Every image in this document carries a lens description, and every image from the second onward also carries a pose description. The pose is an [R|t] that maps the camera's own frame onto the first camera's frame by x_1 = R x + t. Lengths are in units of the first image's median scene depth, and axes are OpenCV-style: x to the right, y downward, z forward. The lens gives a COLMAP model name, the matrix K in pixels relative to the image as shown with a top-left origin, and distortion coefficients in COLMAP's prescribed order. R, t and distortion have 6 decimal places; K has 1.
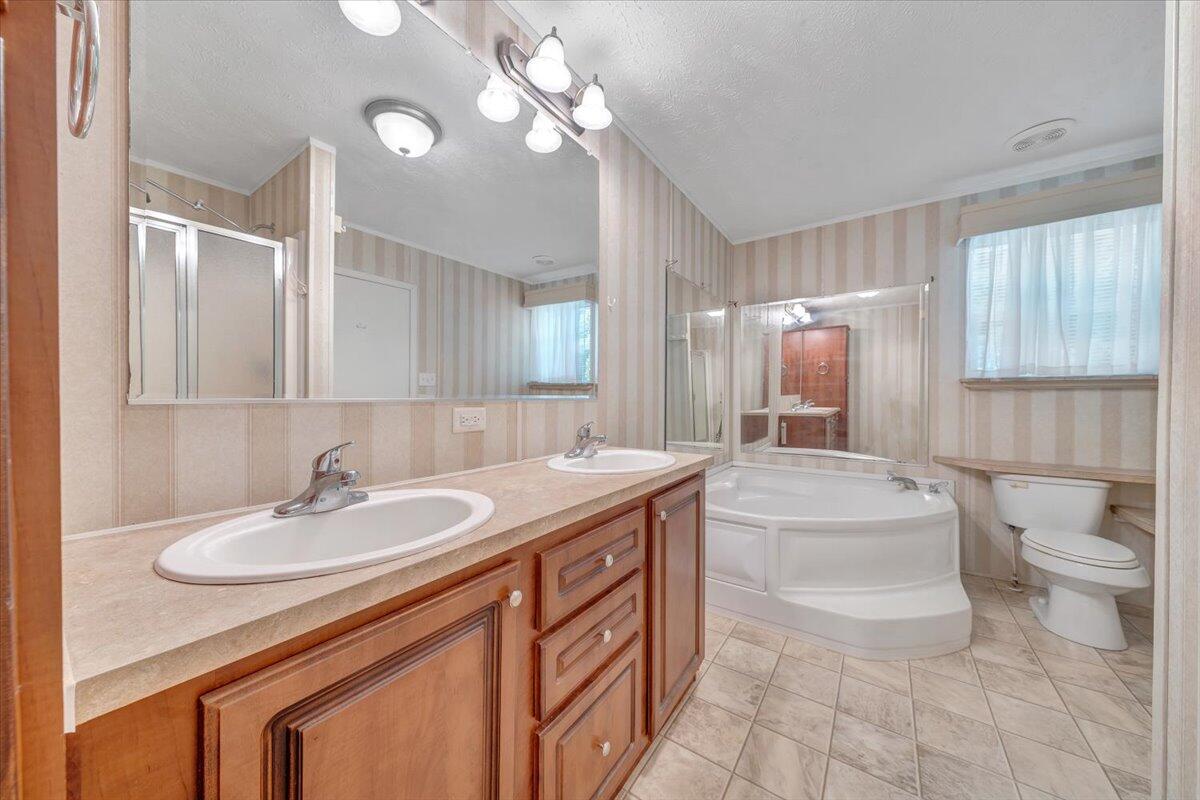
lens RADIAL K [[414.3, 0, 599.9], [0, 414.3, 395.2], [0, 0, 1]] dist [-0.002674, 0.000236]
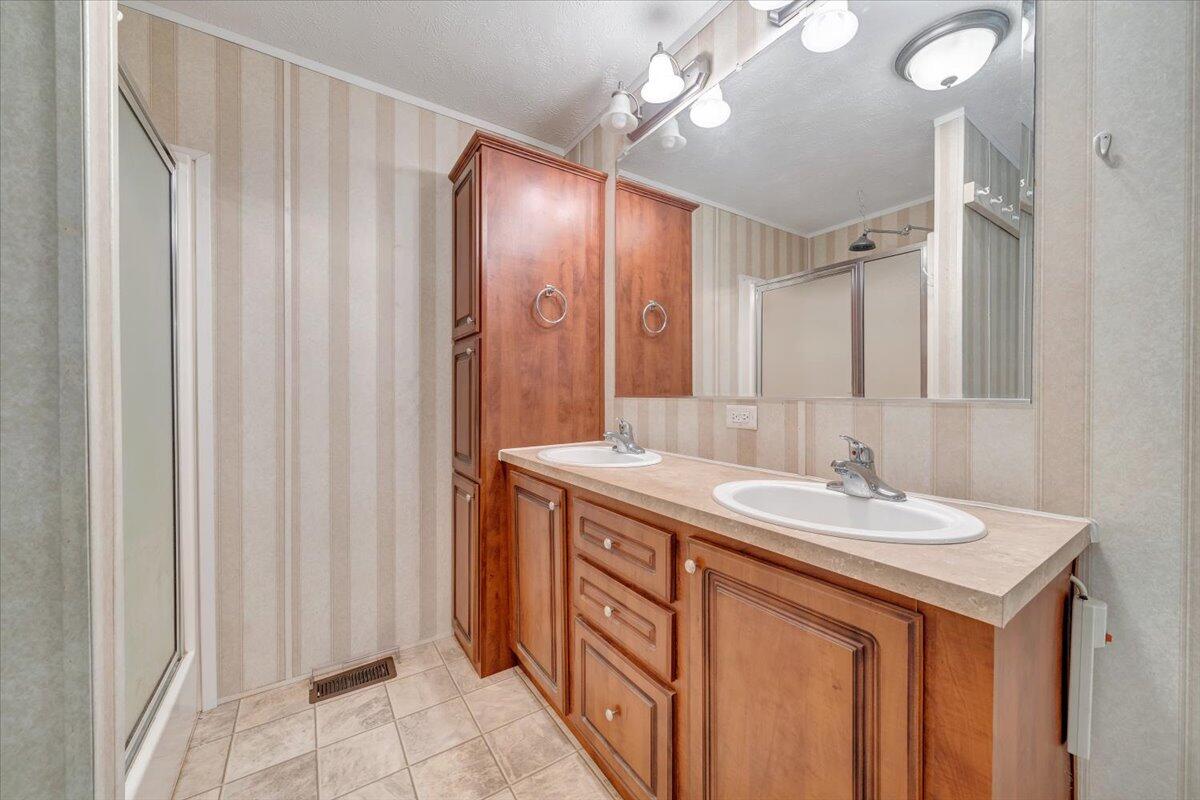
lens RADIAL K [[440.4, 0, 596.8], [0, 440.4, 397.8], [0, 0, 1]] dist [0.001886, -0.000350]
pose [[-0.363667, 0.009192, -0.931484, 0.985328], [-0.000404, 0.999950, 0.010025, -0.000379], [0.931529, 0.004022, -0.363645, 1.226746]]
